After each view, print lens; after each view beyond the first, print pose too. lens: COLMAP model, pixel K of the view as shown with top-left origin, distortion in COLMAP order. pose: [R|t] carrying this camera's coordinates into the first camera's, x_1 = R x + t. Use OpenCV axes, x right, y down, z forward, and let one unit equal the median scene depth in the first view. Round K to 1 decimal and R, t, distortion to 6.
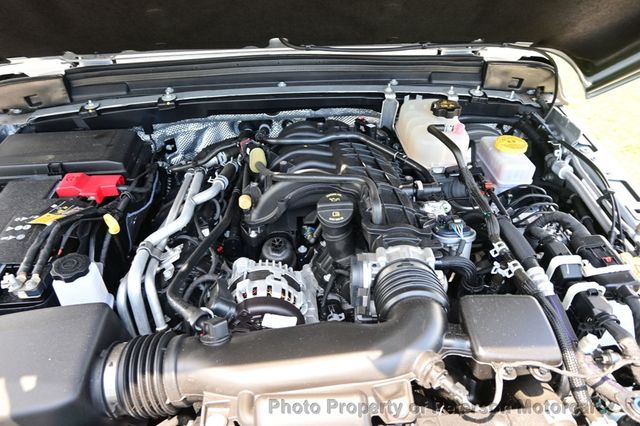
lens RADIAL K [[442.5, 0, 321.0], [0, 442.5, 216.0], [0, 0, 1]] dist [0.001073, -0.004504]
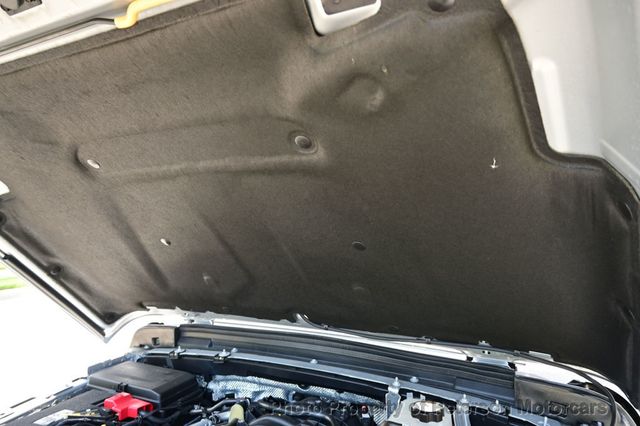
lens RADIAL K [[442.5, 0, 319.7], [0, 442.5, 210.9], [0, 0, 1]] dist [0.001073, -0.004504]
pose [[0.847150, -0.010836, -0.531243, 0.541566], [-0.321677, 0.785303, -0.528983, -0.010627], [0.422919, 0.619017, 0.661784, 0.034756]]
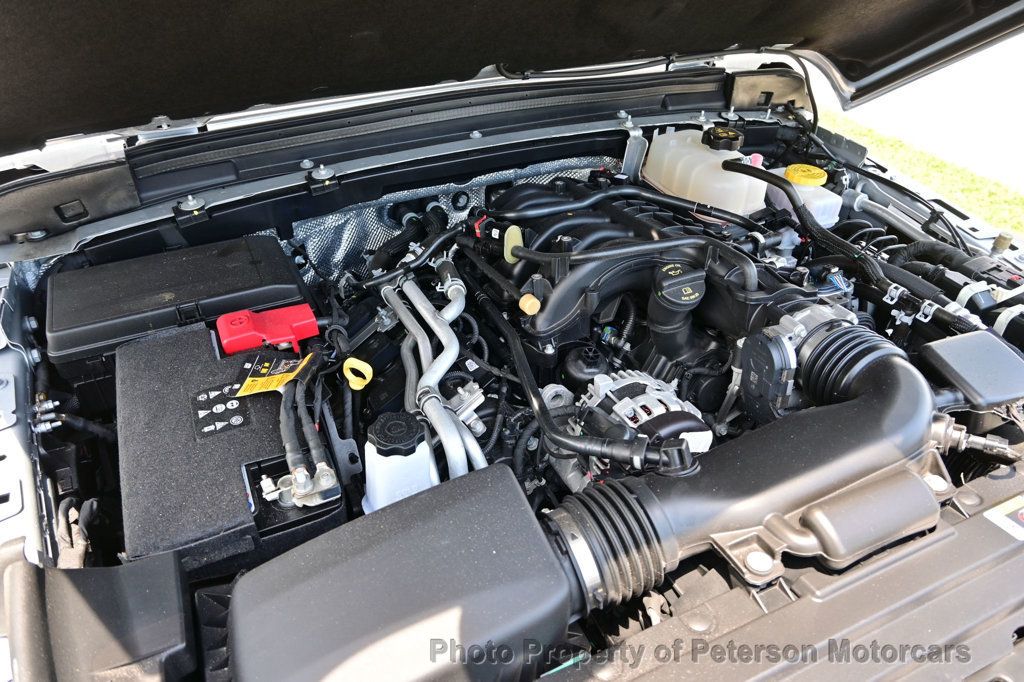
lens RADIAL K [[708.0, 0, 514.6], [0, 708.0, 336.9], [0, 0, 1]] dist [0.001073, -0.004504]
pose [[0.938195, -0.193445, 0.286999, -0.412694], [0.200584, 0.979666, 0.004615, 0.005694], [-0.282056, 0.053238, 0.957920, -0.015585]]
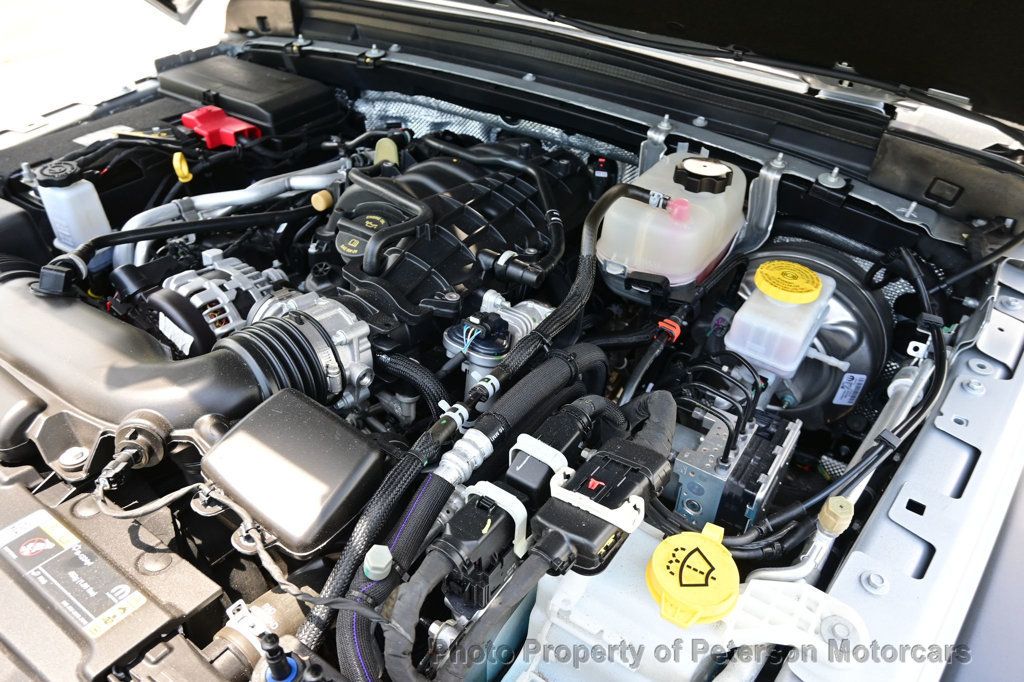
lens RADIAL K [[708.0, 0, 510.6], [0, 708.0, 341.1], [0, 0, 1]] dist [0.001073, -0.004504]
pose [[0.777028, 0.403272, -0.483320, 0.544631], [-0.409261, 0.907046, 0.098855, -0.050109], [0.478259, 0.120991, 0.869844, 0.171673]]
